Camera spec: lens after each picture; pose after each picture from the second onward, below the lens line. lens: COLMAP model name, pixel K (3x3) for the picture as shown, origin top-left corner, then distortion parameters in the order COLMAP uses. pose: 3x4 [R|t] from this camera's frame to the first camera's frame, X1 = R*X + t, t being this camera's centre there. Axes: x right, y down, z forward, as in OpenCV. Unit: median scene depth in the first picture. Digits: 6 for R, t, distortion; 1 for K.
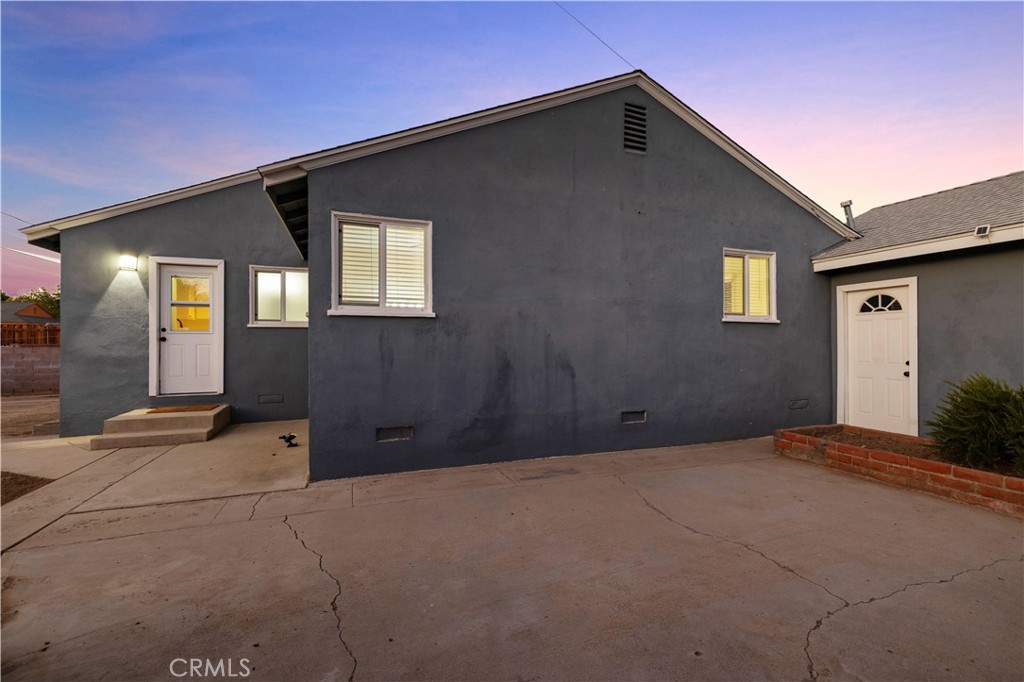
lens RADIAL K [[432.5, 0, 512.0], [0, 432.5, 341.0], [0, 0, 1]] dist [-0.000926, -0.000043]
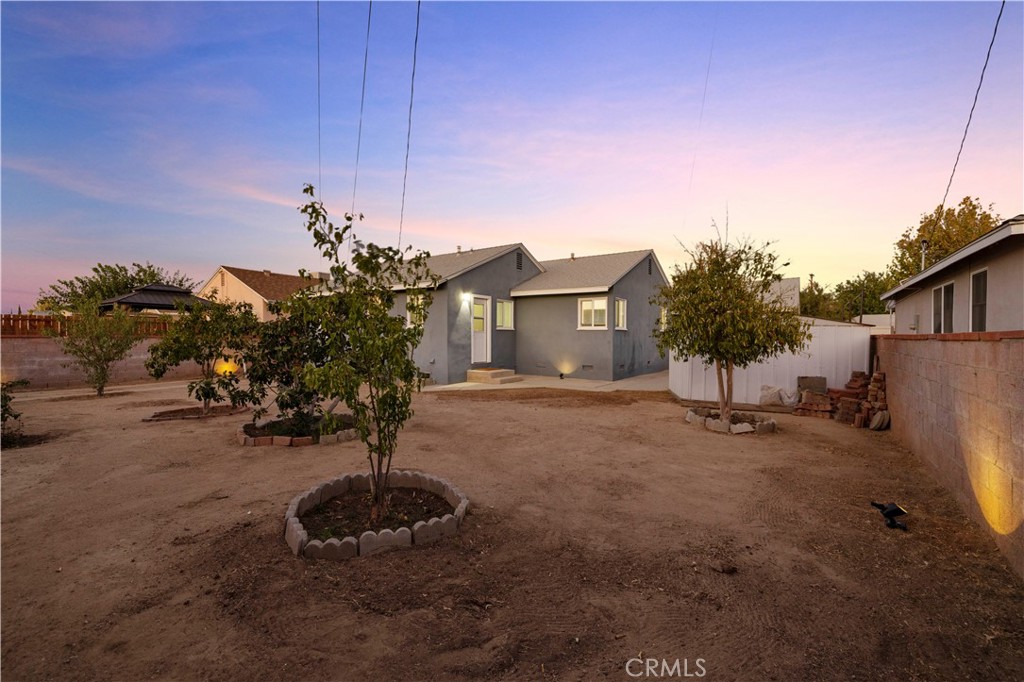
lens RADIAL K [[432.5, 0, 512.0], [0, 432.5, 341.0], [0, 0, 1]] dist [-0.000926, -0.000043]
pose [[0.813033, 0.001937, 0.582214, -1.873348], [-0.010856, 0.999871, 0.011834, -0.004118], [-0.582116, -0.015942, 0.812949, -0.748624]]
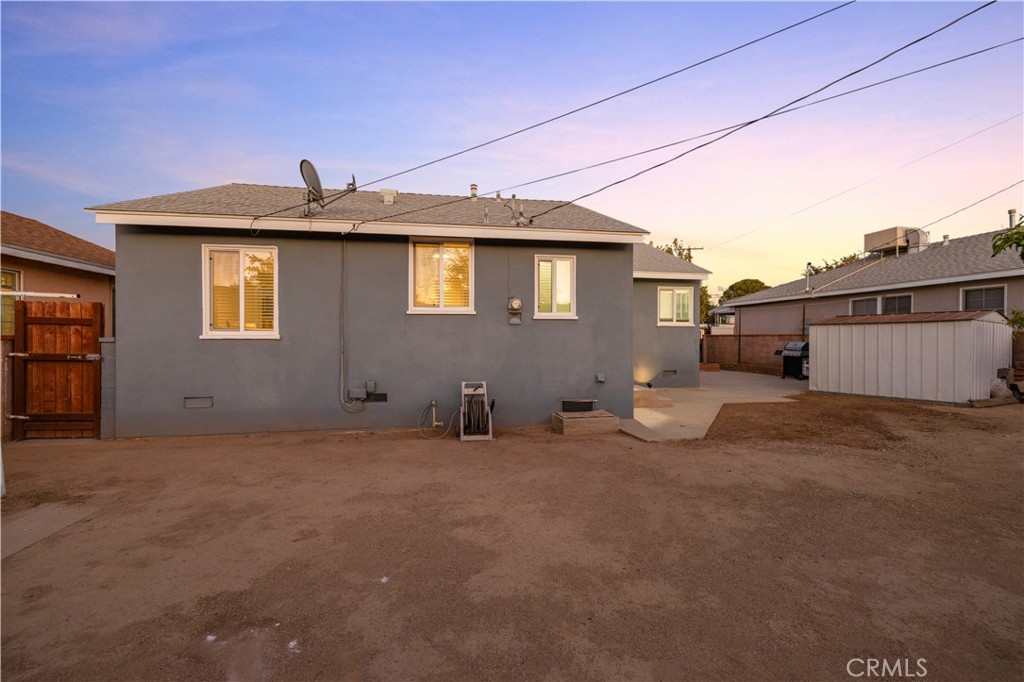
lens RADIAL K [[432.5, 0, 512.0], [0, 432.5, 341.0], [0, 0, 1]] dist [-0.000926, -0.000043]
pose [[0.175878, -0.002226, 0.984409, -2.126913], [-0.003965, 0.999988, 0.002970, 0.018341], [-0.984404, -0.004425, 0.175867, 1.066035]]
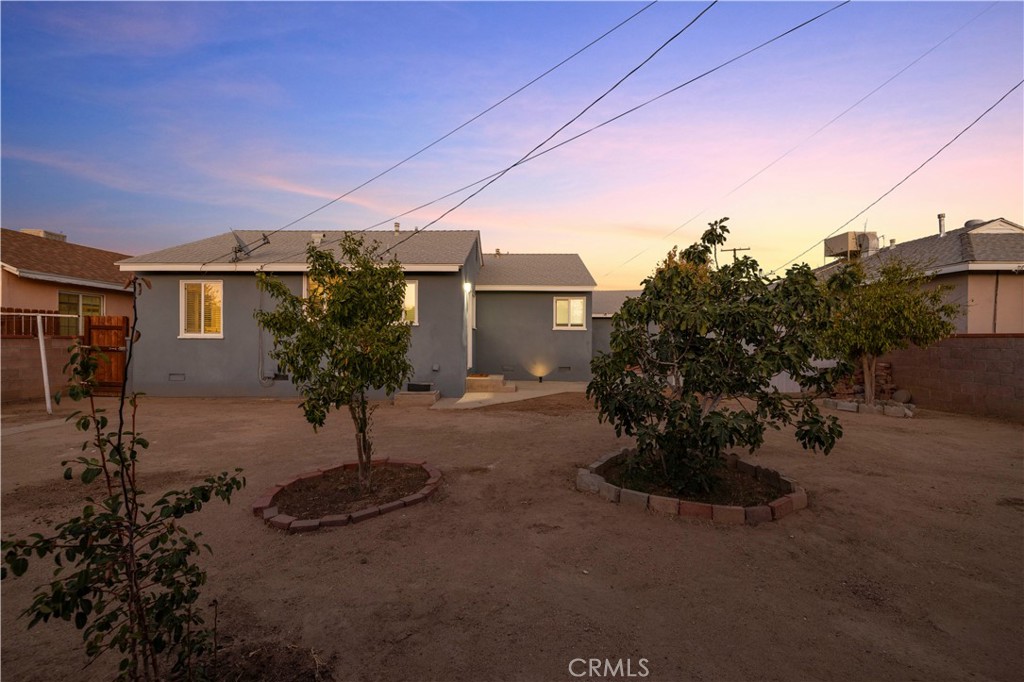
lens RADIAL K [[432.5, 0, 512.0], [0, 432.5, 341.0], [0, 0, 1]] dist [-0.000926, -0.000043]
pose [[0.351291, 0.005784, 0.936249, -2.335454], [-0.009739, 0.999949, -0.002524, 0.021444], [-0.936216, -0.008232, 0.351329, 0.270294]]
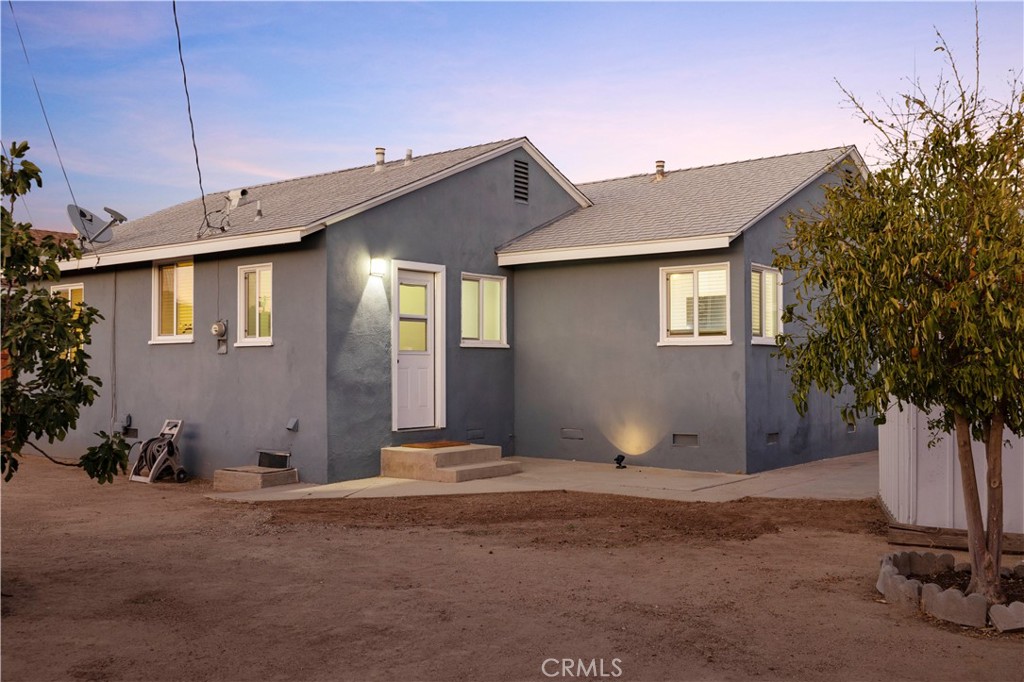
lens RADIAL K [[989.1, 0, 512.0], [0, 989.1, 341.0], [0, 0, 1]] dist [-0.007310, -0.000002]
pose [[0.850150, 0.015468, 0.526313, -1.645748], [-0.002737, 0.999685, -0.024959, 0.003442], [-0.526533, 0.019779, 0.849925, -0.712349]]
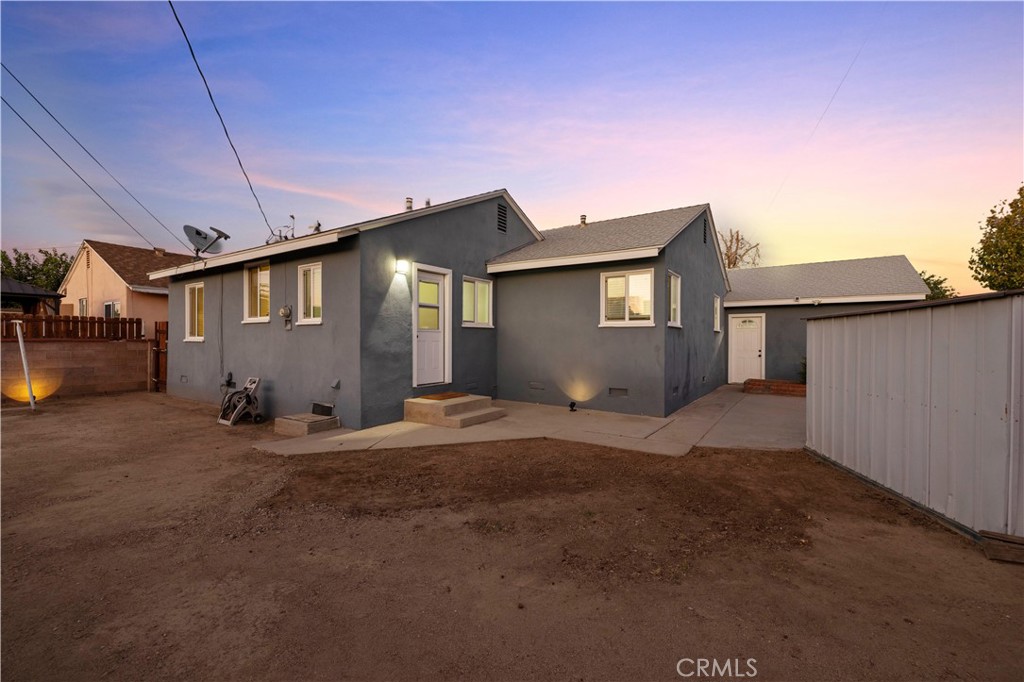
lens RADIAL K [[432.5, 0, 512.0], [0, 432.5, 341.0], [0, 0, 1]] dist [-0.000926, -0.000043]
pose [[0.807842, 0.004478, 0.589381, -1.305483], [-0.009111, 0.999947, 0.004891, -0.000409], [-0.589328, -0.009321, 0.807840, -0.058013]]
